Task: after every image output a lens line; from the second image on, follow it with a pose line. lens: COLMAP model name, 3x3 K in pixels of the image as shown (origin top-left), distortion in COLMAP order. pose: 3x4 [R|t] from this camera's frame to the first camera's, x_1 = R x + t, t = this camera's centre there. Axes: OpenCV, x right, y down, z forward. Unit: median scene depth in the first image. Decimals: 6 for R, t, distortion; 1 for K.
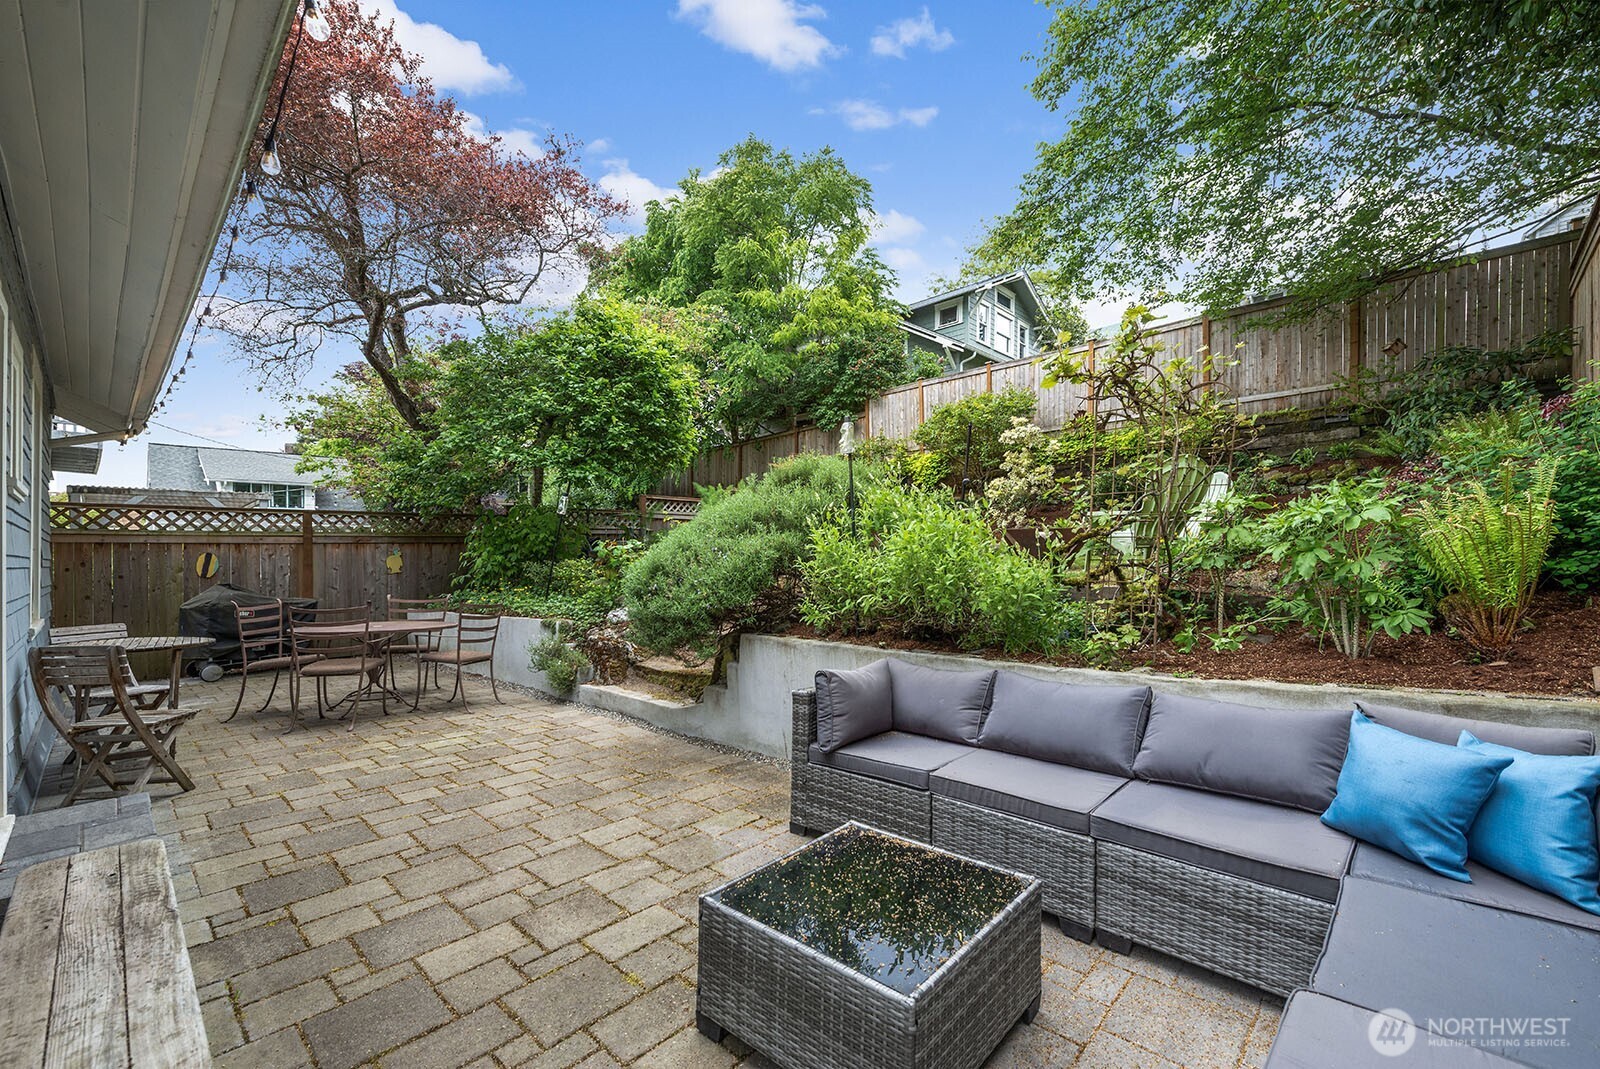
lens RADIAL K [[667.9, 0, 800.5], [0, 667.9, 569.4], [0, 0, 1]] dist [-0.002915, -0.000880]
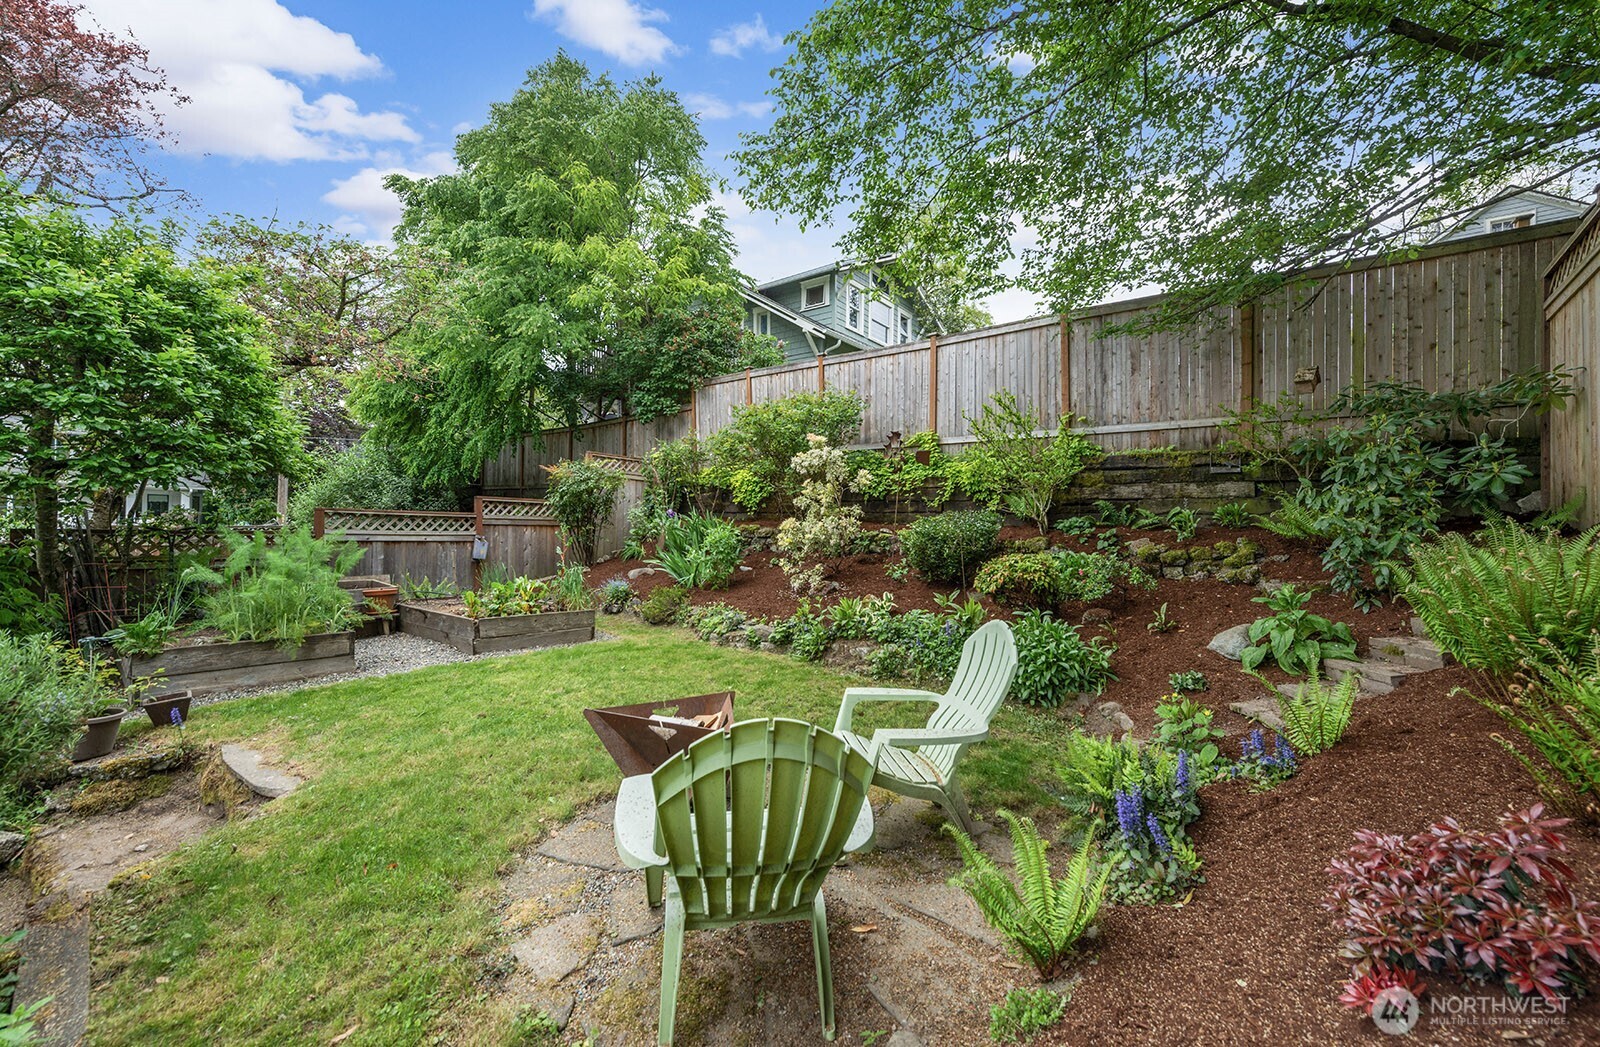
lens RADIAL K [[744.3, 0, 800.0], [0, 744.3, 523.5], [0, 0, 1]] dist [0.003289, 0.000133]
pose [[0.987401, 0.034978, 0.154323, 0.188818], [-0.025557, 0.997710, -0.062617, -0.084171], [-0.156160, 0.057884, 0.986034, 0.232193]]
